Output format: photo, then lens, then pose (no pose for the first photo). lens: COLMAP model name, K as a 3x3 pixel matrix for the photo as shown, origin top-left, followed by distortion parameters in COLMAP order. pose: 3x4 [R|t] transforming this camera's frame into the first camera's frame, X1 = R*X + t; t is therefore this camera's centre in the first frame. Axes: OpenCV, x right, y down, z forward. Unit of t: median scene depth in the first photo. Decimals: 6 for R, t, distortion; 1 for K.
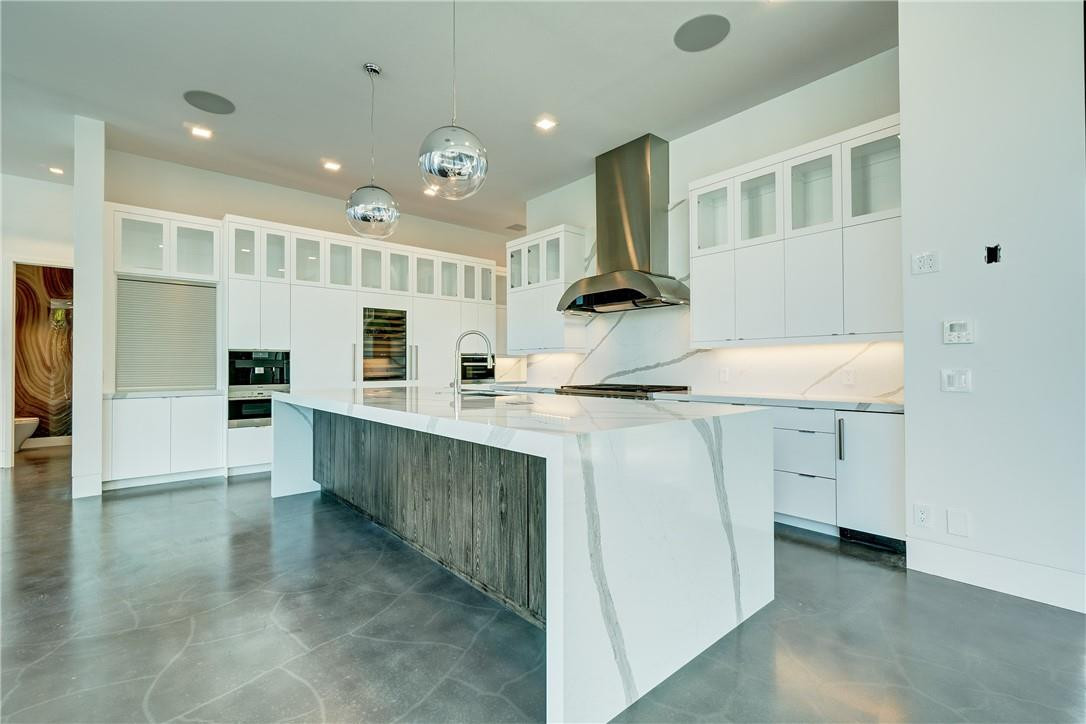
lens RADIAL K [[484.6, 0, 542.0], [0, 484.6, 359.6], [0, 0, 1]] dist [0.002809, 0.000427]
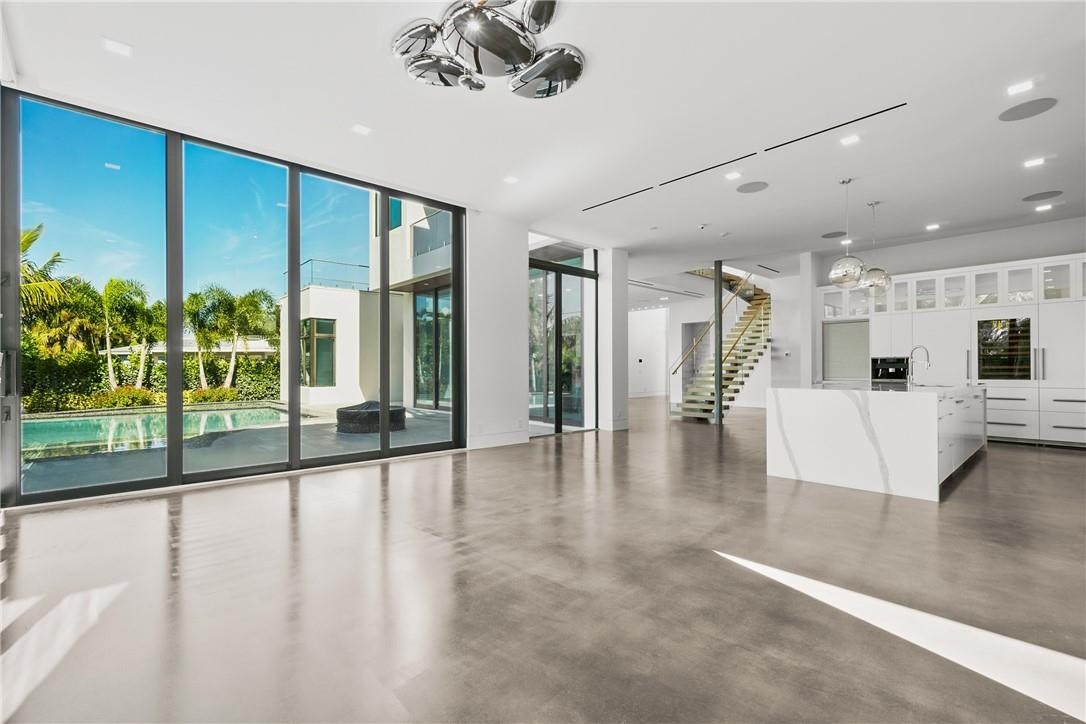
lens RADIAL K [[484.6, 0, 542.6], [0, 484.6, 365.7], [0, 0, 1]] dist [0.002809, 0.000427]
pose [[0.045770, -0.001977, -0.998950, 0.928142], [0.013873, 0.999903, -0.001344, -0.005360], [0.998856, -0.013797, 0.045793, -0.213963]]
